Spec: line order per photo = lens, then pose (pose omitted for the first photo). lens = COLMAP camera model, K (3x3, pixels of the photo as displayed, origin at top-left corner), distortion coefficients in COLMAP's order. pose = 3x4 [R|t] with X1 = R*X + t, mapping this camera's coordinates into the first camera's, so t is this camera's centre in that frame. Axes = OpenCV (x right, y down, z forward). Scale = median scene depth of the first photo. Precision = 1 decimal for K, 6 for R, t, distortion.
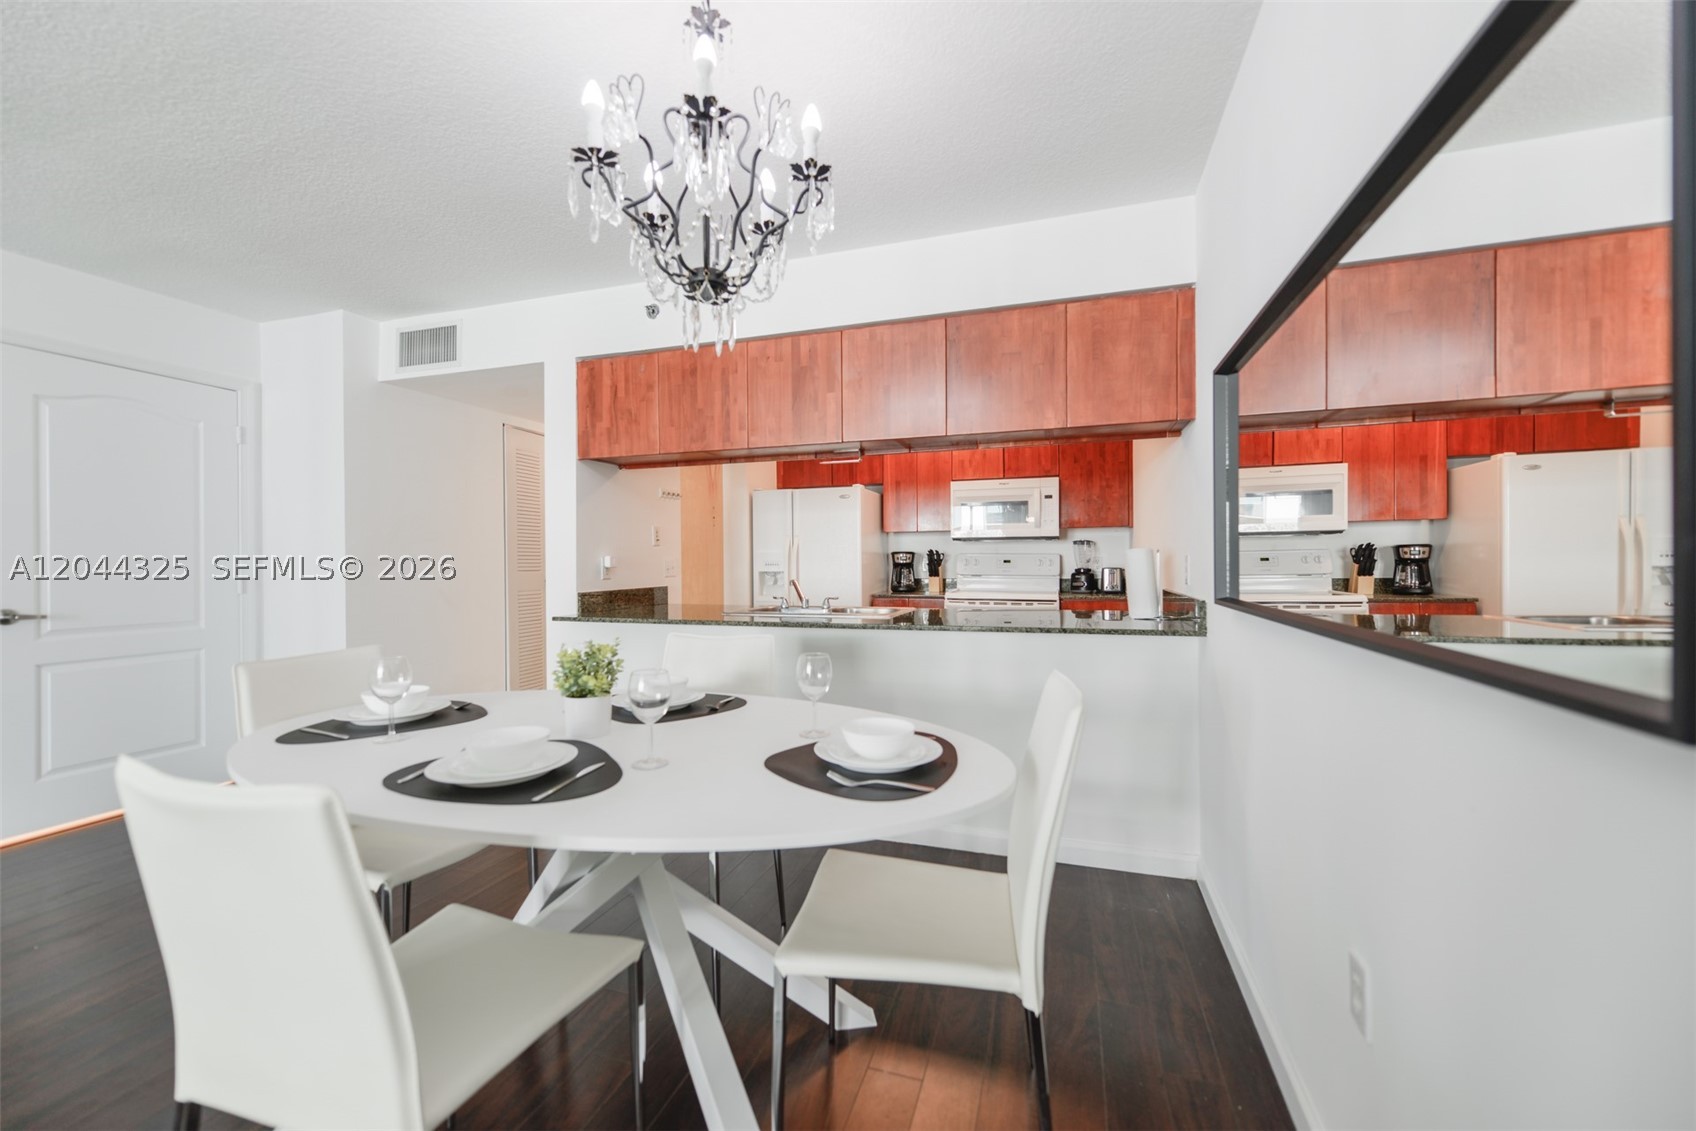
lens RADIAL K [[675.3, 0, 849.2], [0, 675.3, 565.1], [0, 0, 1]] dist [0.004761, -0.002227]
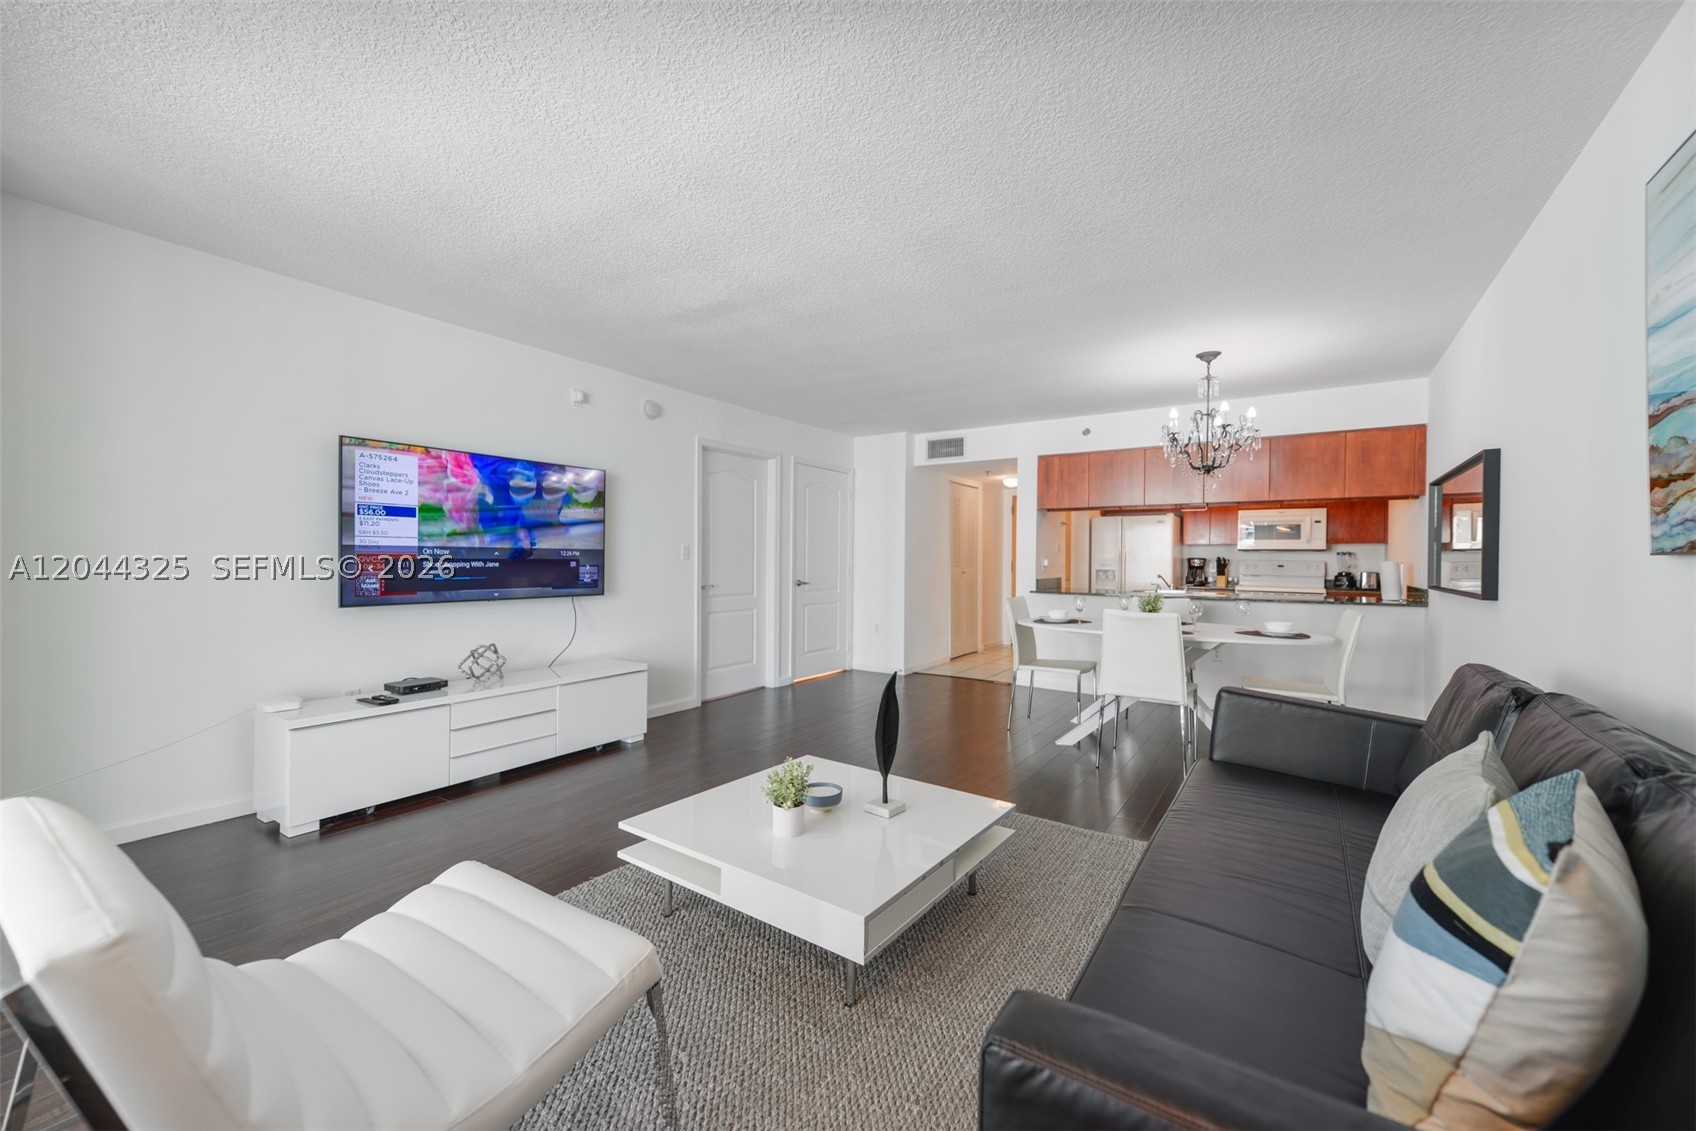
lens RADIAL K [[675.3, 0, 830.7], [0, 675.3, 562.9], [0, 0, 1]] dist [0.004761, -0.002227]
pose [[0.956606, 0.017650, -0.290851, -0.363530], [-0.017579, 0.999841, 0.002859, 0.000467], [0.290855, 0.002378, 0.956764, -0.892958]]
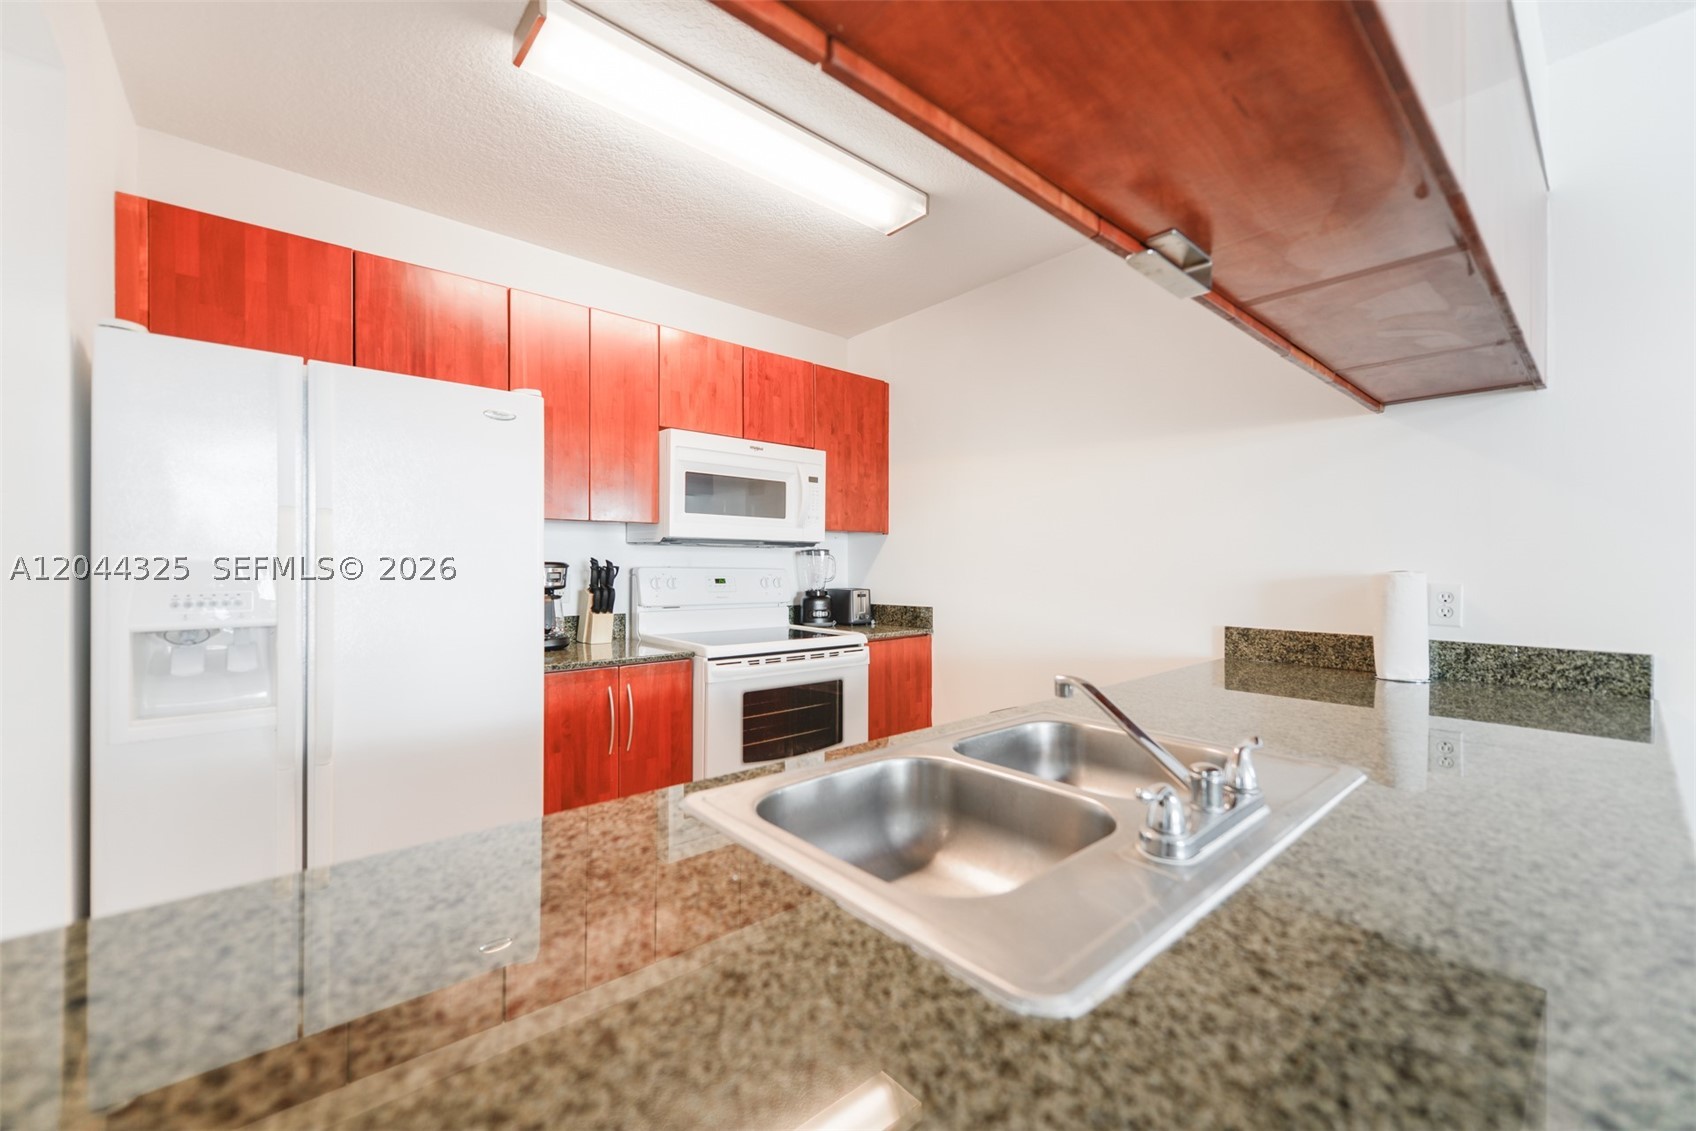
lens RADIAL K [[675.3, 0, 858.0], [0, 675.3, 569.6], [0, 0, 1]] dist [0.004761, -0.002227]
pose [[0.501256, 0.000291, 0.865299, -0.306497], [-0.004200, 0.999989, 0.002096, -0.024027], [-0.865289, -0.004685, 0.501251, 0.847268]]
